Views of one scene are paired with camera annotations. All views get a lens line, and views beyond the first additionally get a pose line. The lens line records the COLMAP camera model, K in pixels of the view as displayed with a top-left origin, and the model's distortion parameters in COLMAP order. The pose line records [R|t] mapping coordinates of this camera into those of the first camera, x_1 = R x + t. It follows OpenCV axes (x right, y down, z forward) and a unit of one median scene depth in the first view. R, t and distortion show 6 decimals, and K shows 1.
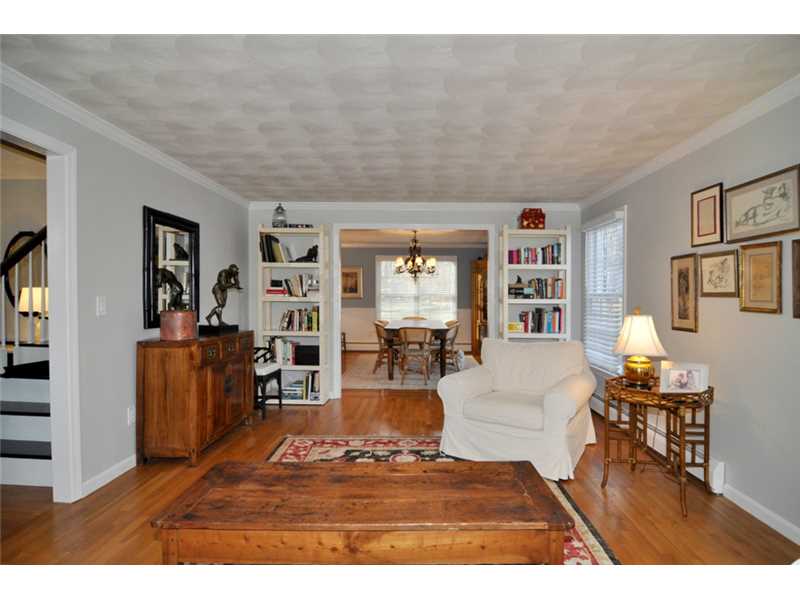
lens RADIAL K [[446.3, 0, 410.3], [0, 446.3, 299.4], [0, 0, 1]] dist [0.000489, -0.001468]
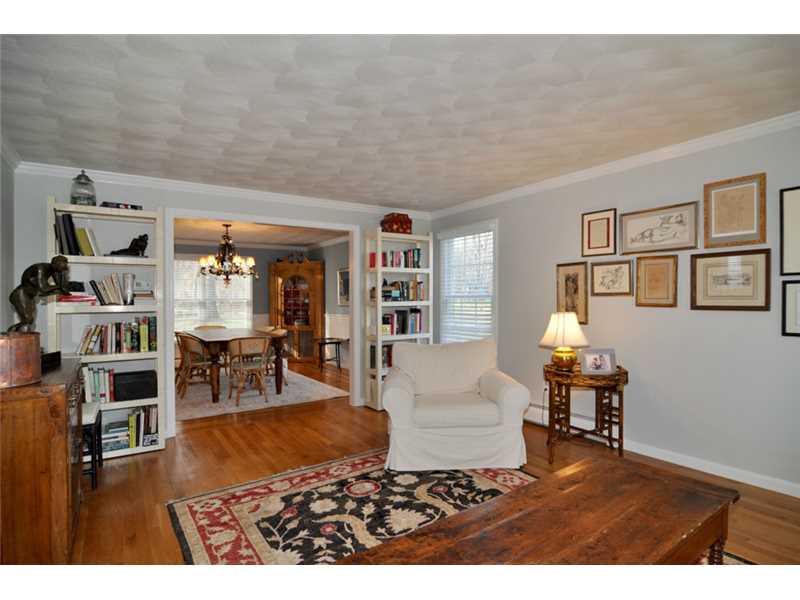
lens RADIAL K [[431.8, 0, 400.0], [0, 431.8, 300.0], [0, 0, 1]] dist [-0.002765, -0.000724]
pose [[0.812603, -0.019079, 0.582505, -0.394427], [0.022576, 0.999744, 0.001251, -0.006735], [-0.582380, 0.012134, 0.812826, 0.246390]]
